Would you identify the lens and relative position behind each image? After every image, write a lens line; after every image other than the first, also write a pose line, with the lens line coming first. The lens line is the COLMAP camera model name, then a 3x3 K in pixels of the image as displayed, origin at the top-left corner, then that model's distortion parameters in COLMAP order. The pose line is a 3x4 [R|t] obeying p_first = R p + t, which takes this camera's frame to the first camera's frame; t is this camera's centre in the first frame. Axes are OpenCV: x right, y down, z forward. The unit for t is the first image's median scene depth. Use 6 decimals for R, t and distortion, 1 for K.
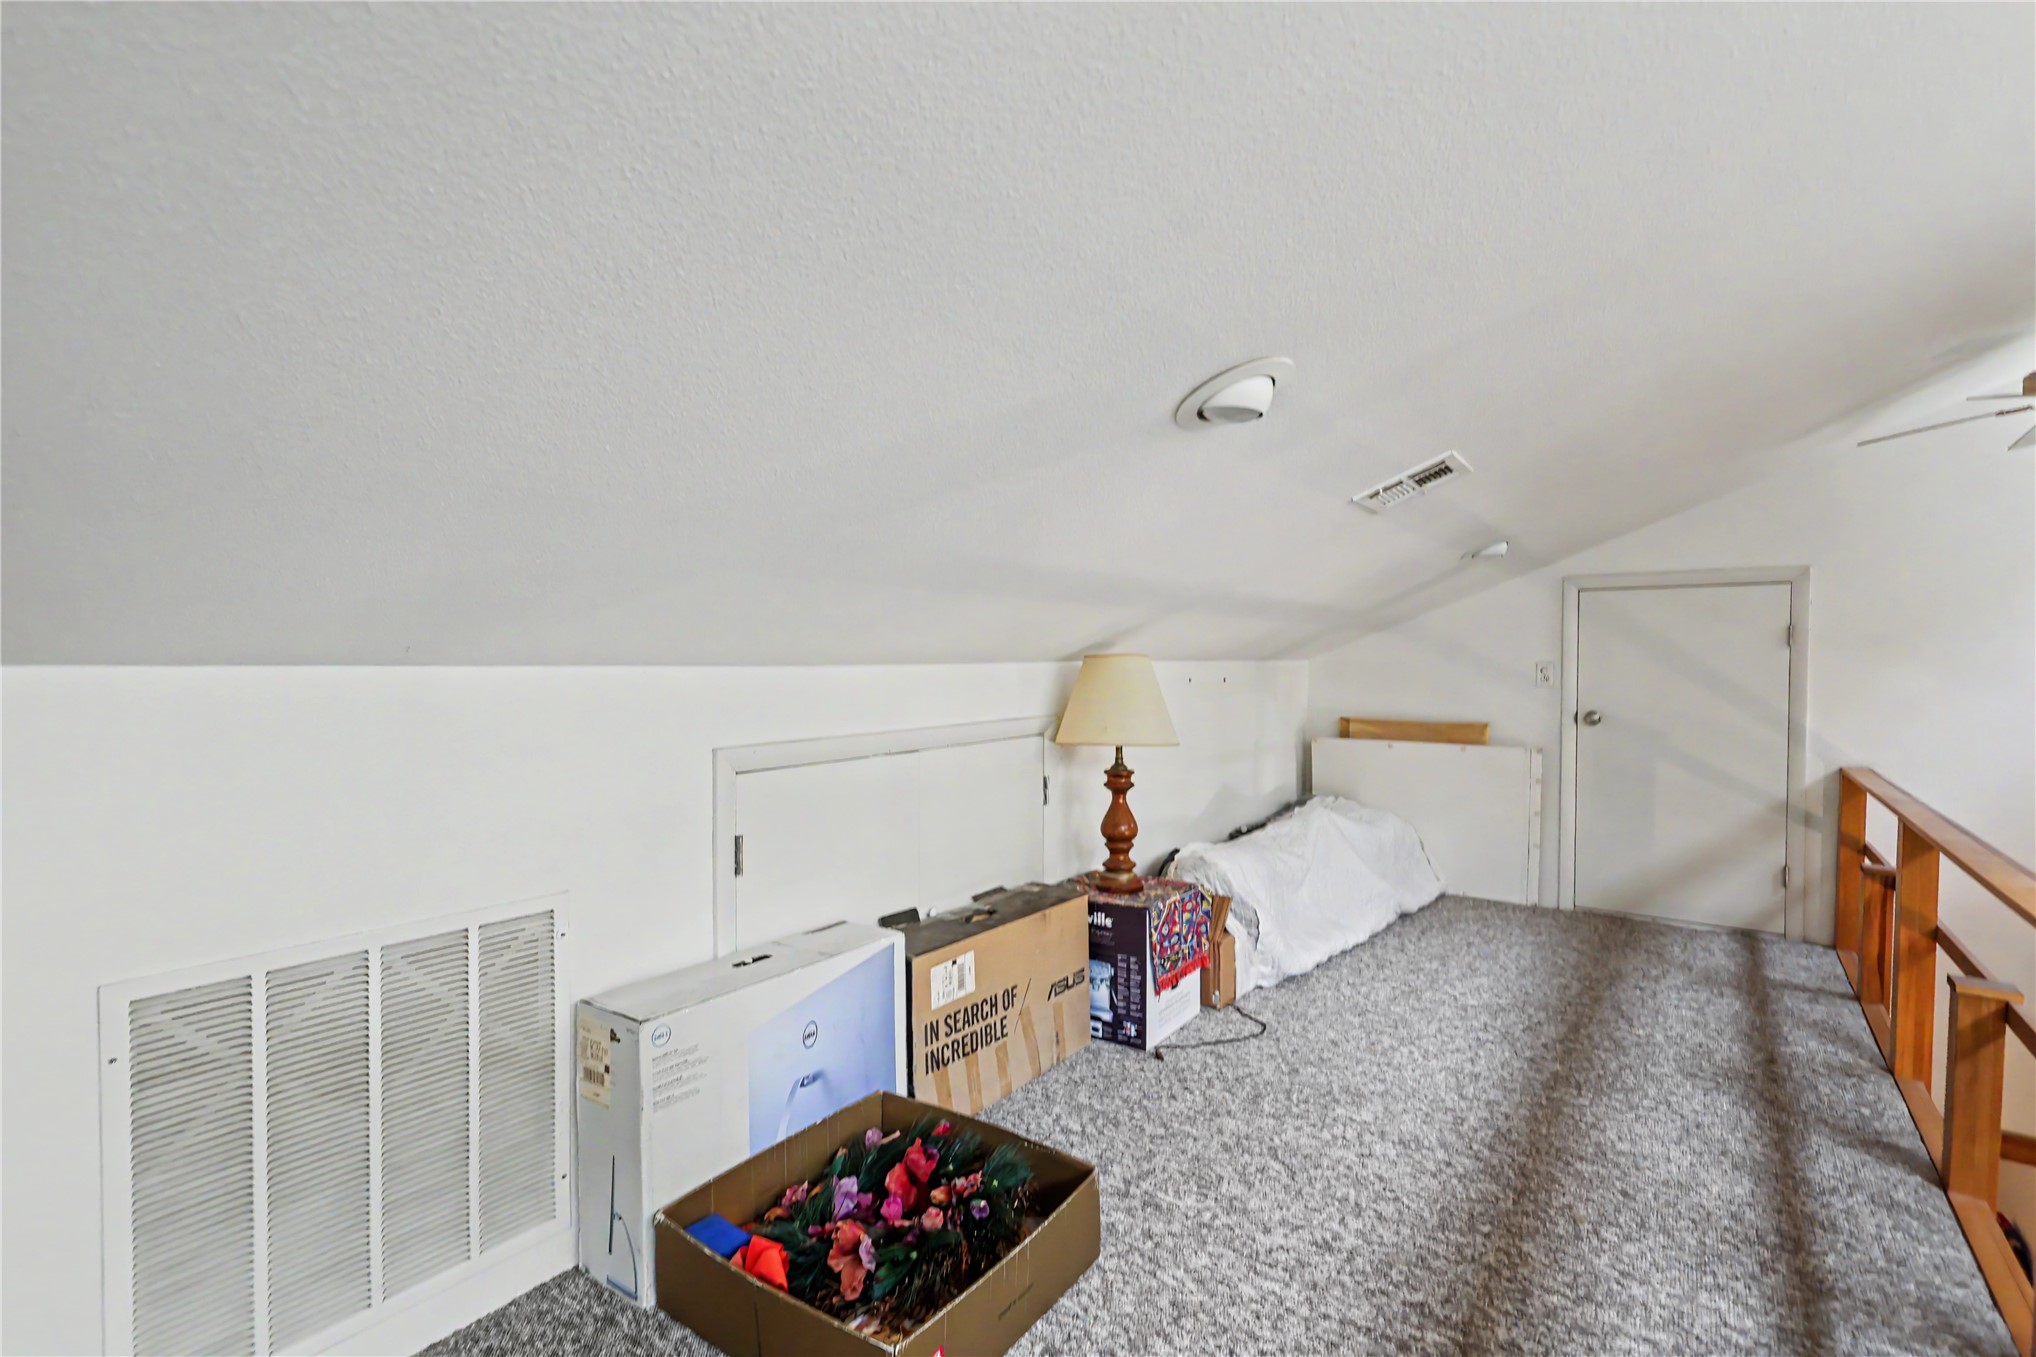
lens RADIAL K [[939.2, 0, 1021.2], [0, 939.2, 677.4], [0, 0, 1]] dist [0.000116, 0.001131]
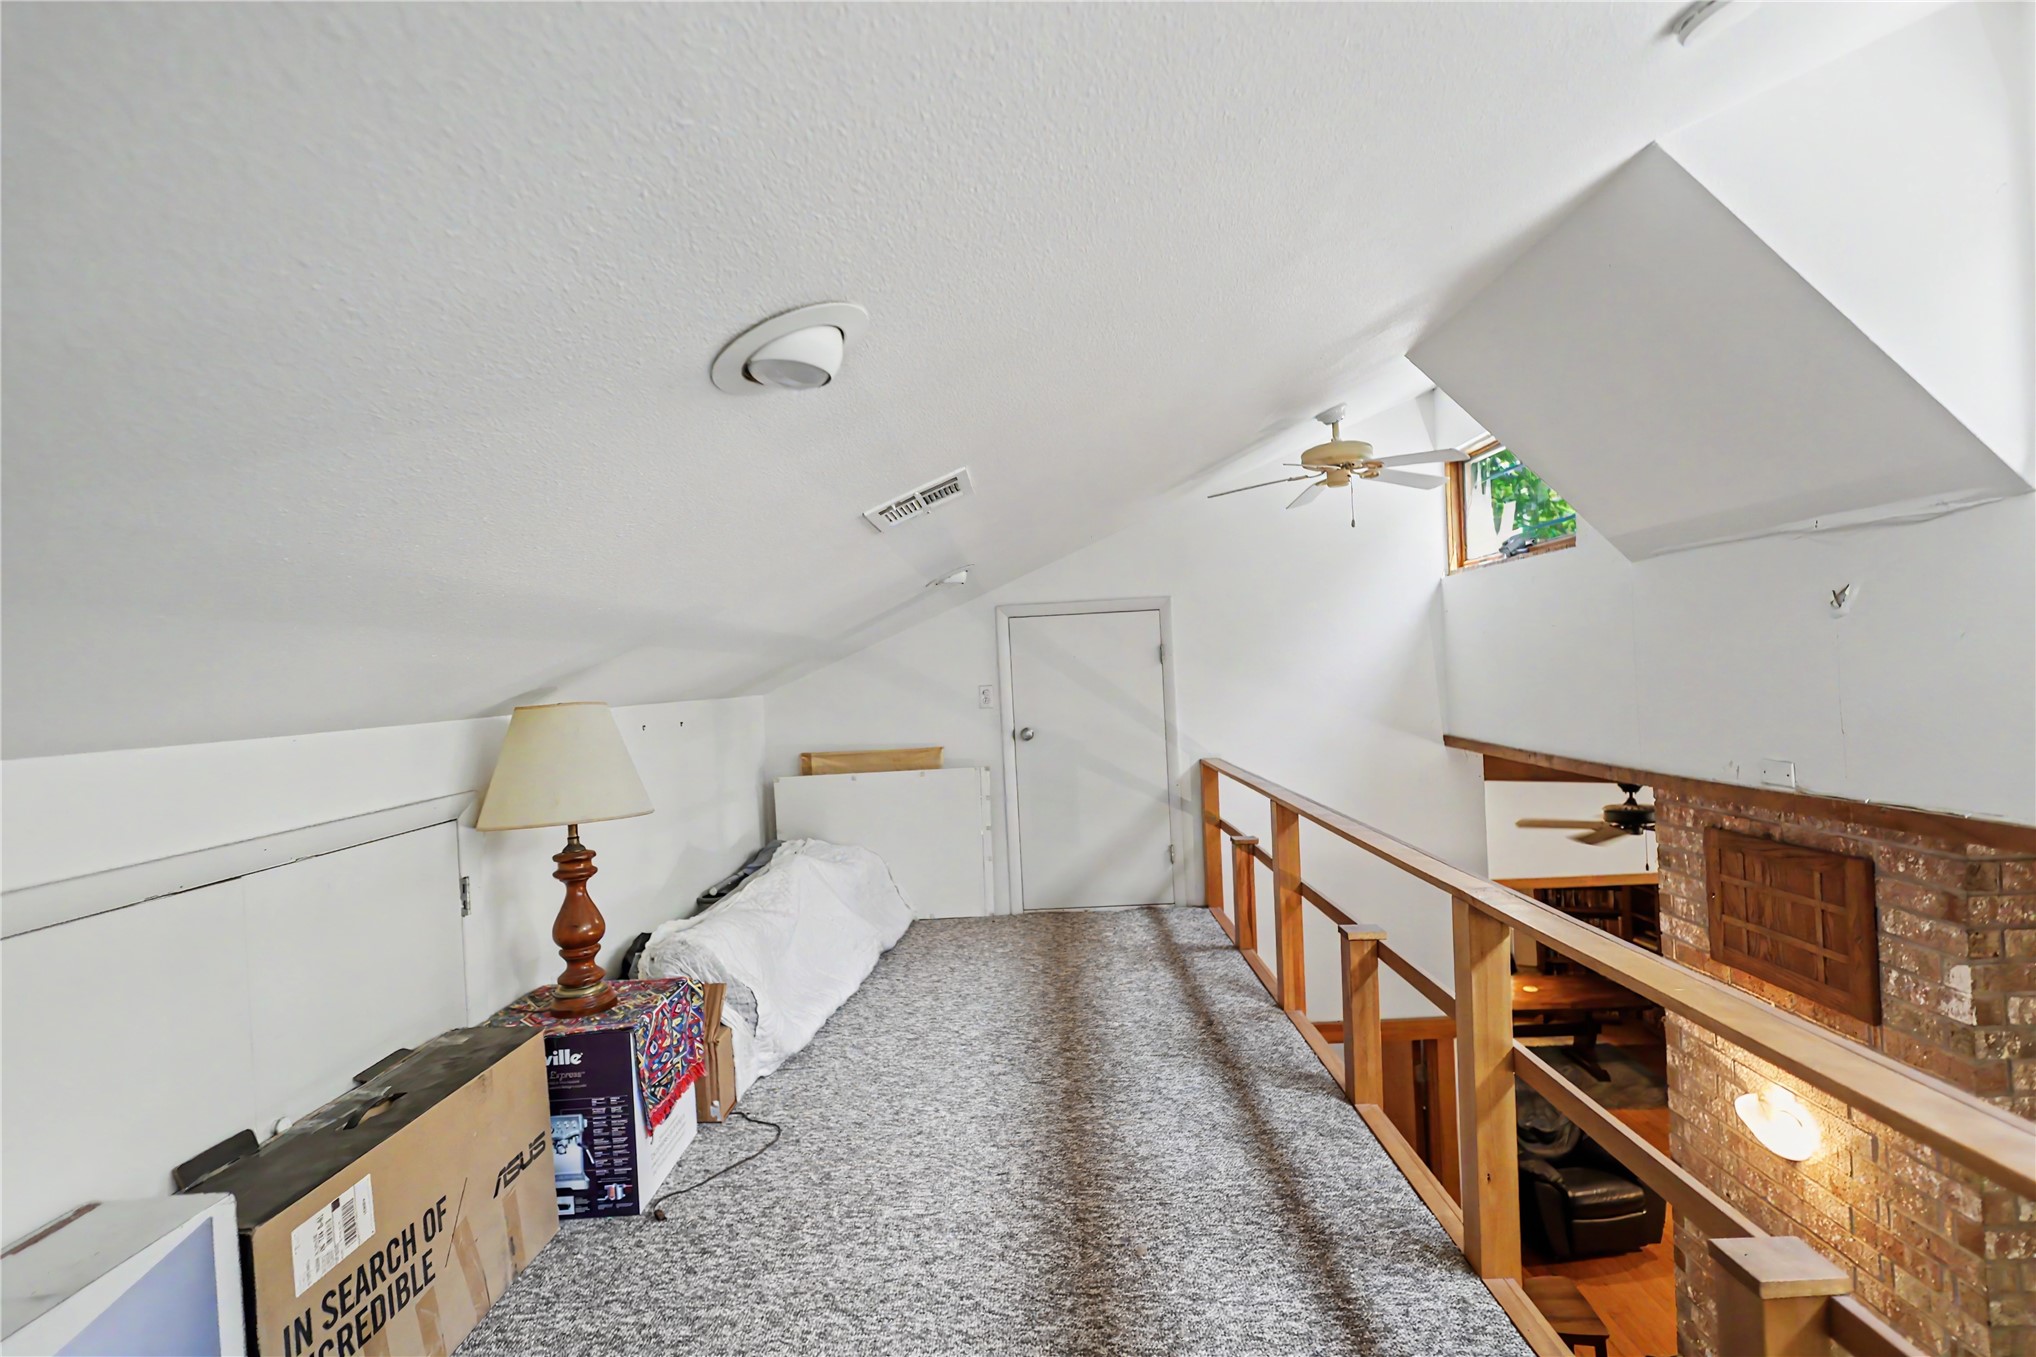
lens RADIAL K [[939.2, 0, 1014.5], [0, 939.2, 679.5], [0, 0, 1]] dist [0.000116, 0.001131]
pose [[0.821999, -0.045178, 0.567694, -0.030935], [0.063230, 0.997925, -0.012138, -0.011764], [-0.565968, 0.045873, 0.823150, 0.159769]]
